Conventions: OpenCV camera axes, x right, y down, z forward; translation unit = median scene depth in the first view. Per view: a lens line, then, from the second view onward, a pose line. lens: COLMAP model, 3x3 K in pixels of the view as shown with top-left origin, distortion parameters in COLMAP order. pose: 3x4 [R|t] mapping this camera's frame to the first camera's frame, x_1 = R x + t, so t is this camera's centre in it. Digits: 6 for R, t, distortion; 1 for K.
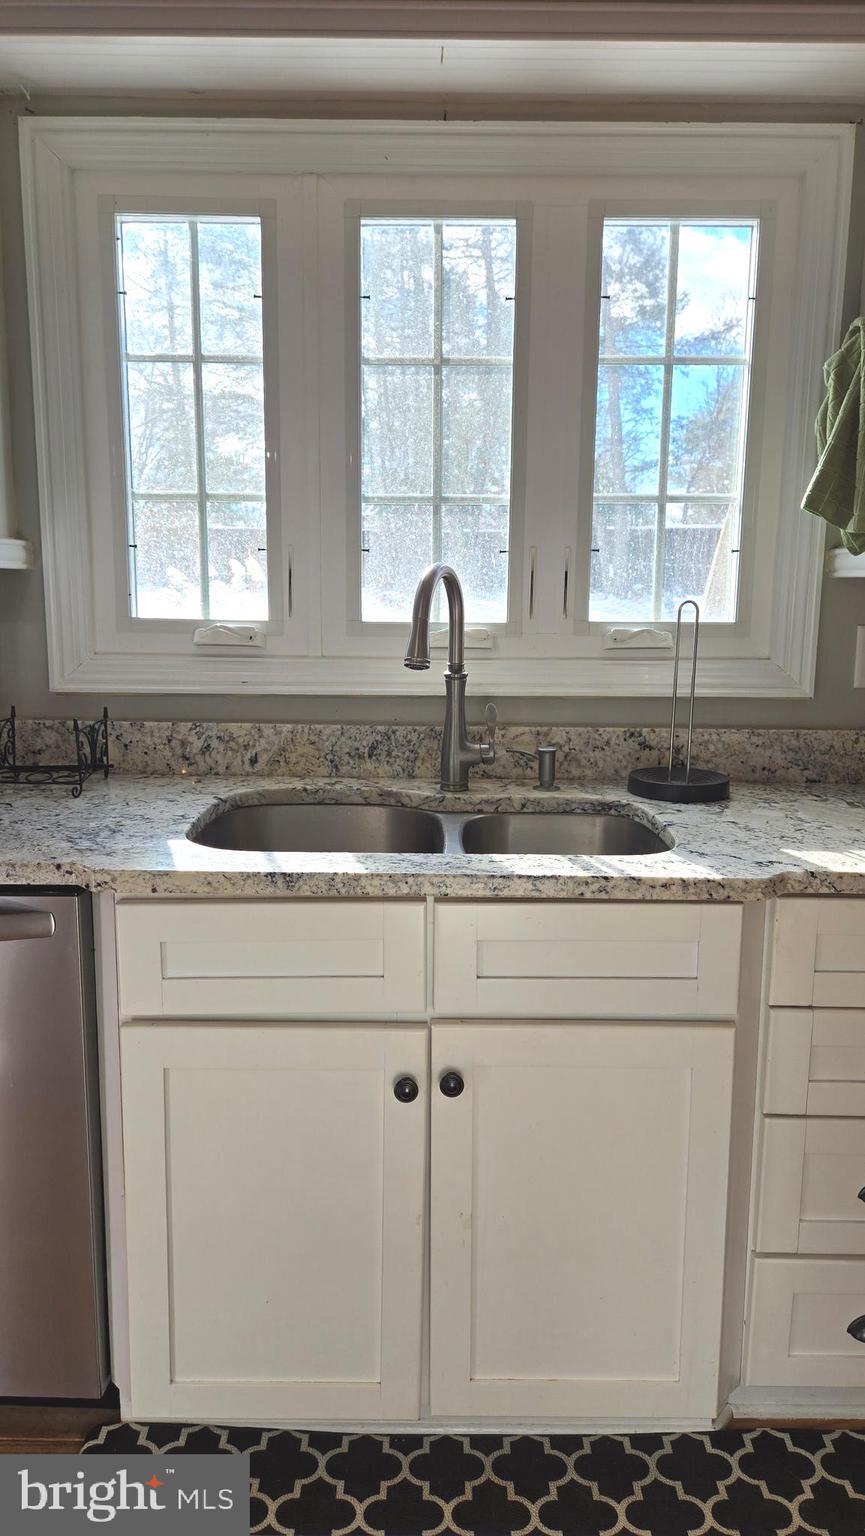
lens RADIAL K [[1020.8, 0, 434.0], [0, 1020.8, 760.1], [0, 0, 1]] dist [0.039199, -0.010597]
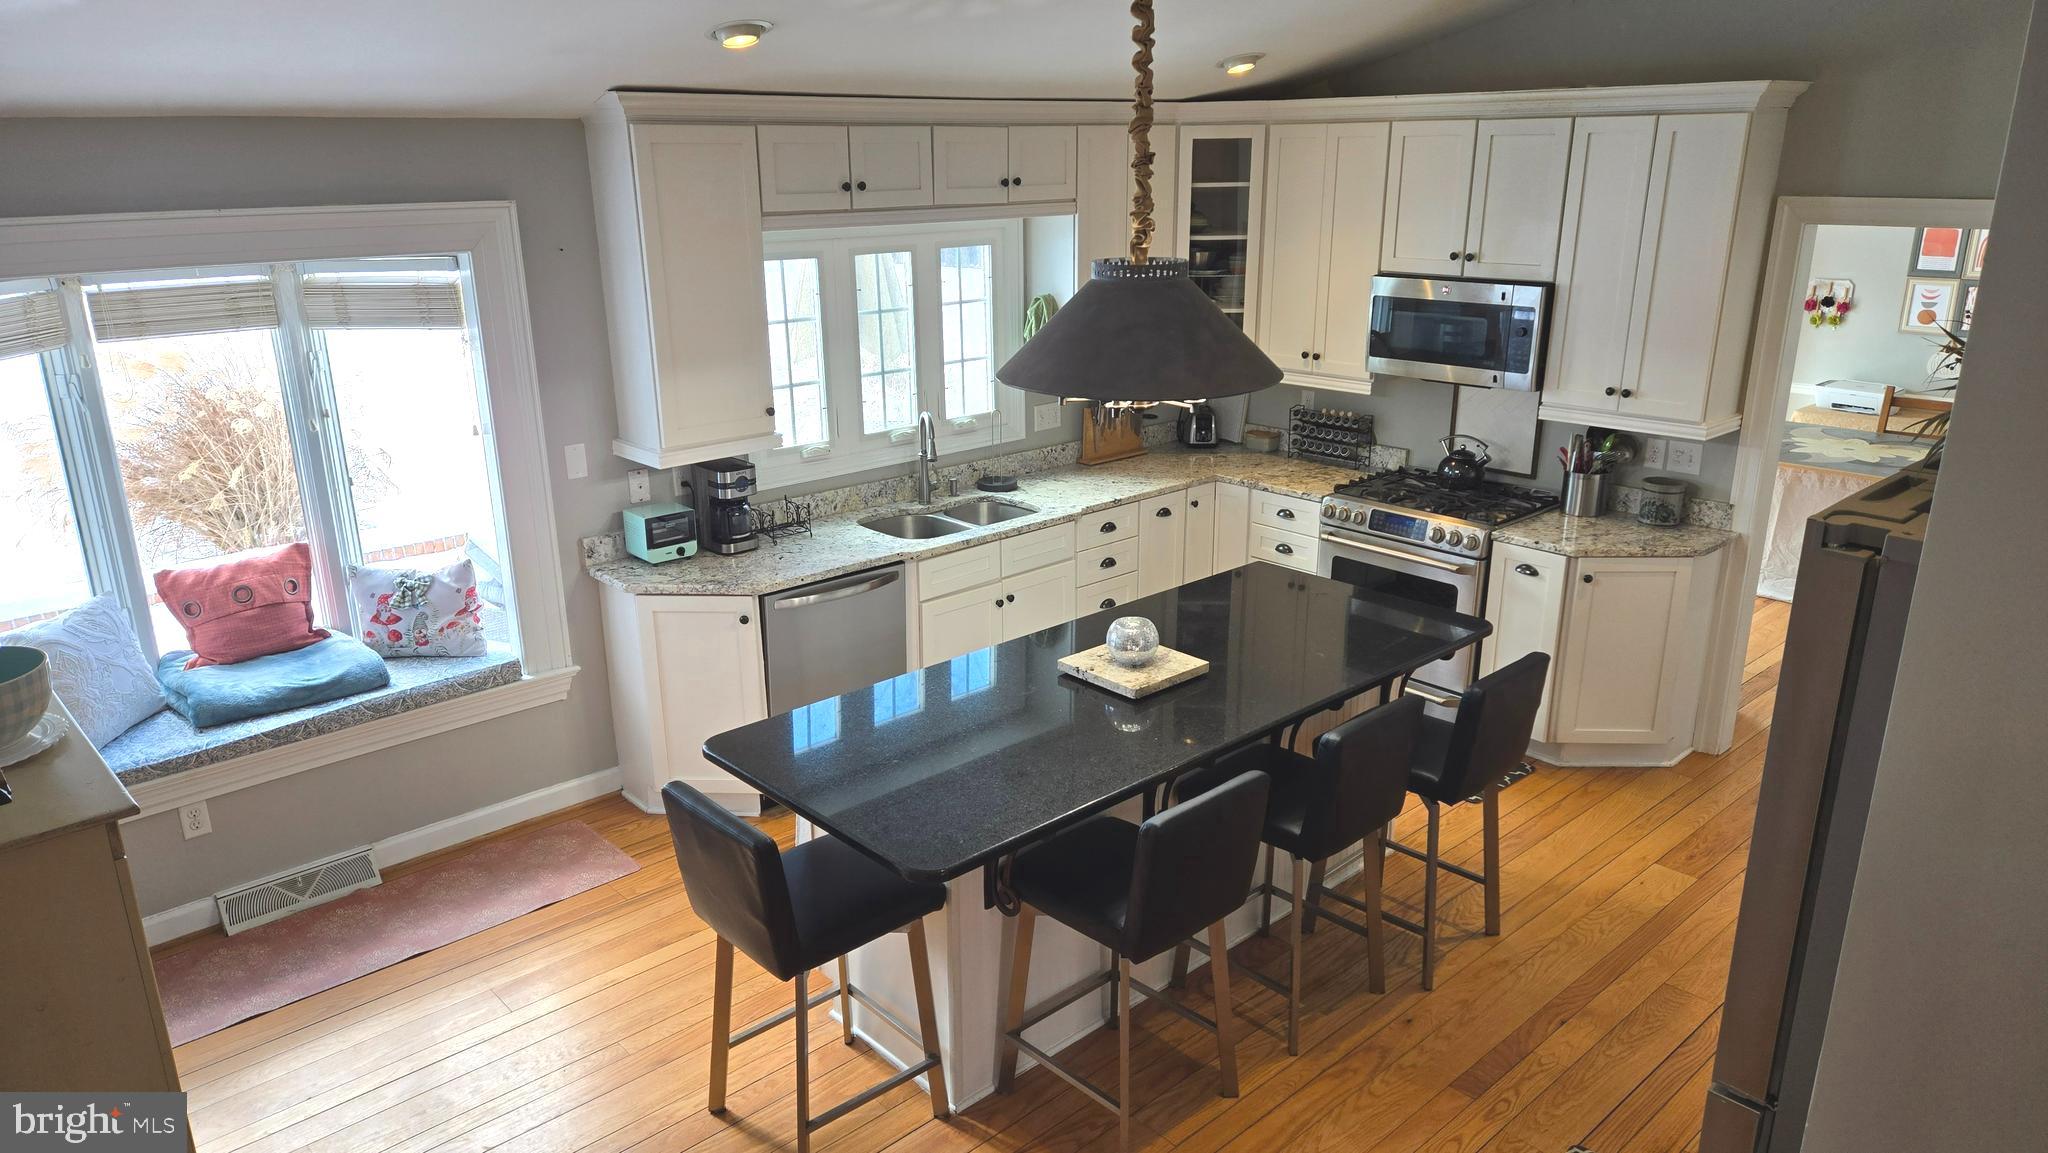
lens RADIAL K [[1361.1, 0, 1022.0], [0, 1361.1, 584.2], [0, 0, 1]] dist [0.039199, -0.010597]
pose [[0.723157, -0.221756, 0.654117, -1.832867], [0.140002, 0.974460, 0.175579, -0.294841], [-0.676346, -0.035394, 0.735733, -1.382975]]
